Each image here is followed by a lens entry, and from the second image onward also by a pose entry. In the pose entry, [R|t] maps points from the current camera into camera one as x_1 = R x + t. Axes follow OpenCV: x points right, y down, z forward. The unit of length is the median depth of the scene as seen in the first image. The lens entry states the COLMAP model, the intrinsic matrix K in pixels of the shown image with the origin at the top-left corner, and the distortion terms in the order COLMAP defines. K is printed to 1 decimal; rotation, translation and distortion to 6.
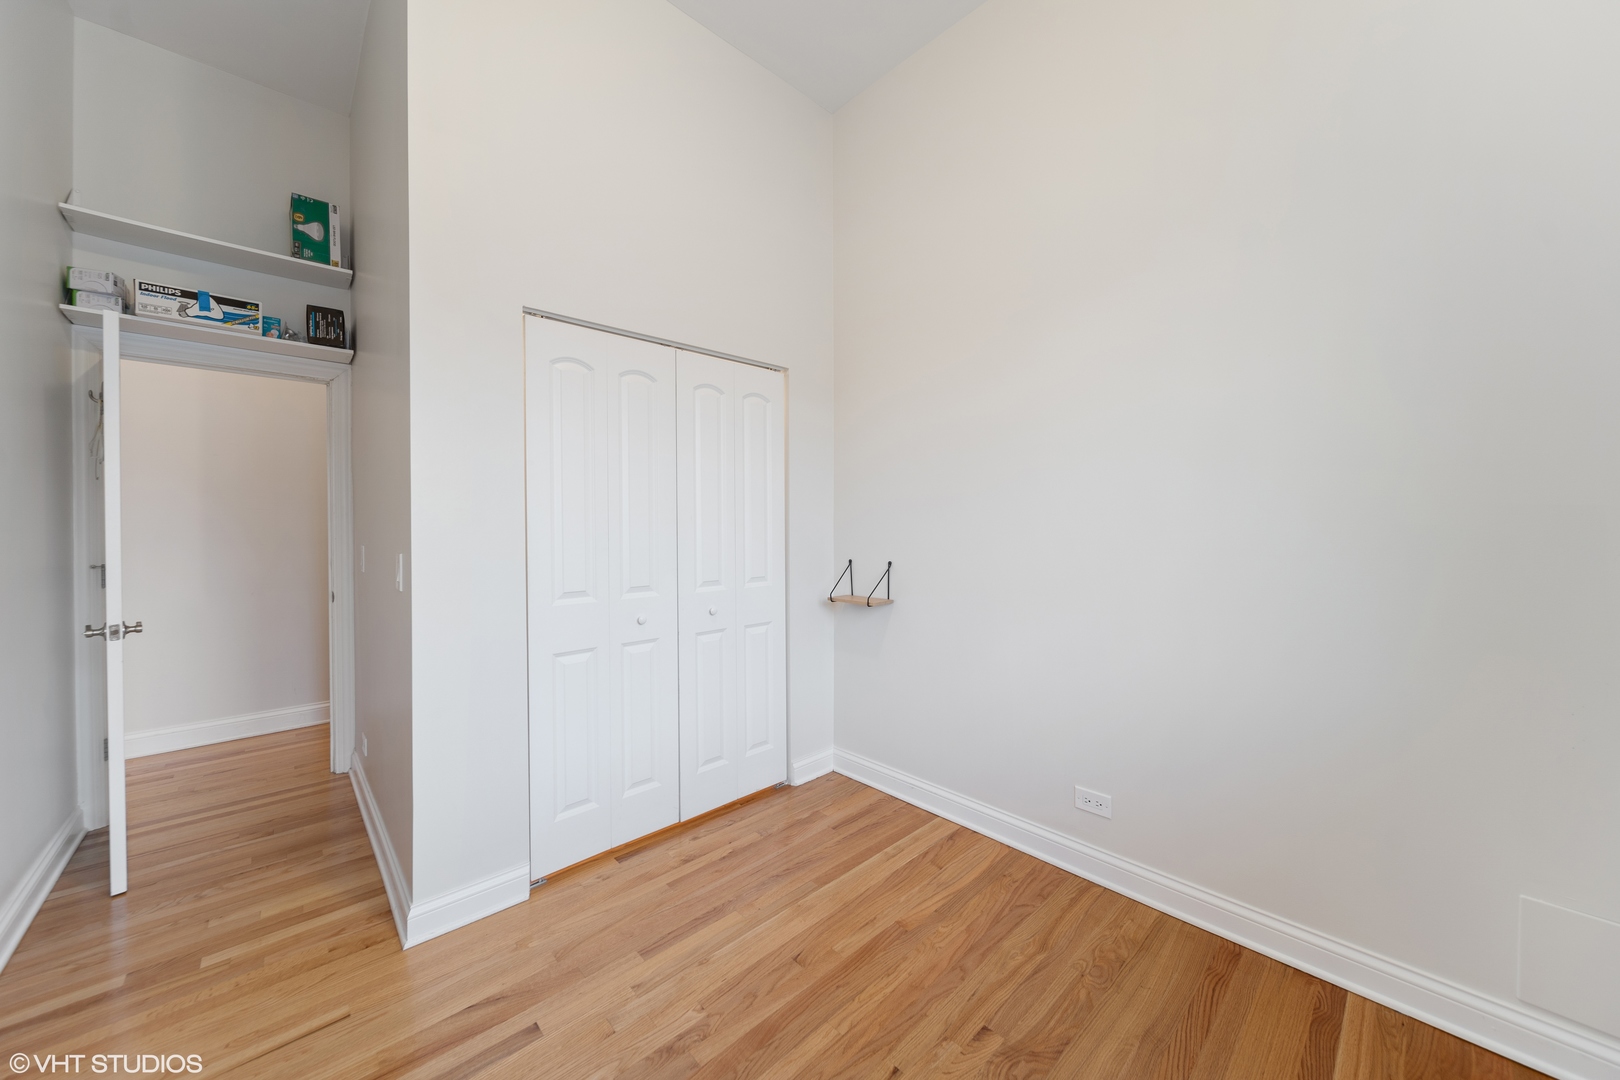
lens RADIAL K [[555.6, 0, 802.2], [0, 555.6, 535.2], [0, 0, 1]] dist [-0.000933, -0.000121]
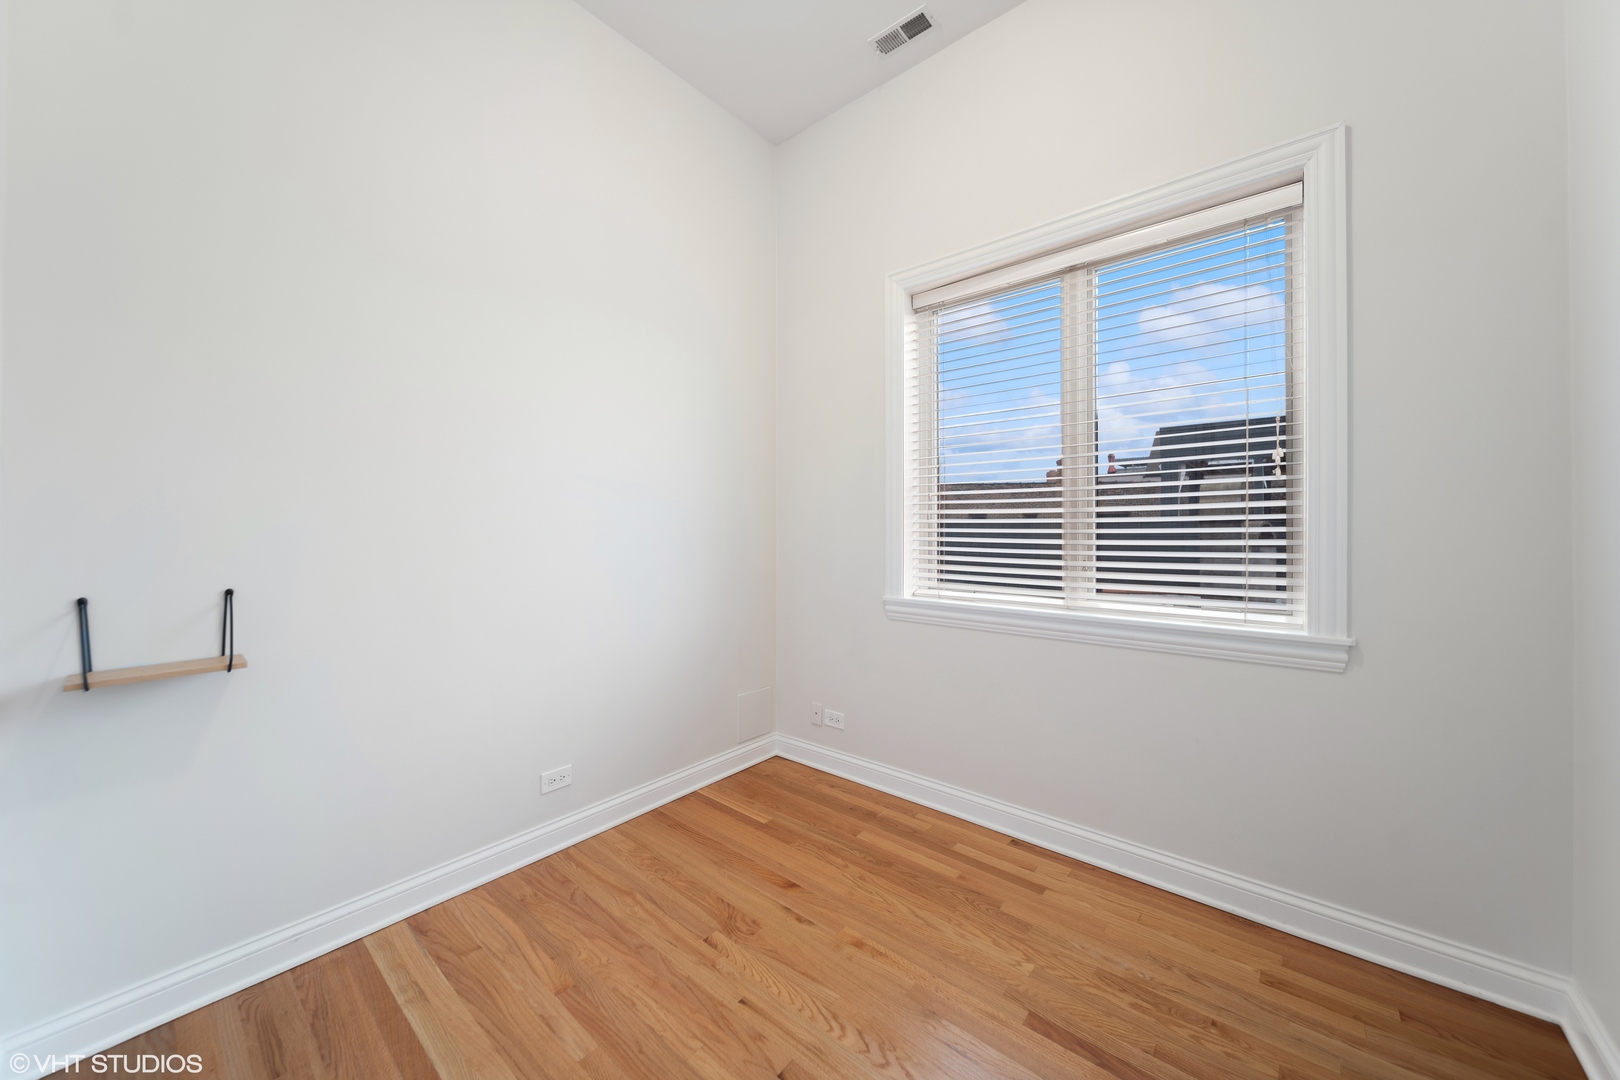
lens RADIAL K [[555.6, 0, 804.1], [0, 555.6, 536.3], [0, 0, 1]] dist [-0.000933, -0.000121]
pose [[-0.079951, -0.009716, 0.996751, -0.781137], [0.020326, 0.999729, 0.011375, -0.004118], [-0.996592, 0.021170, -0.079732, 0.757311]]
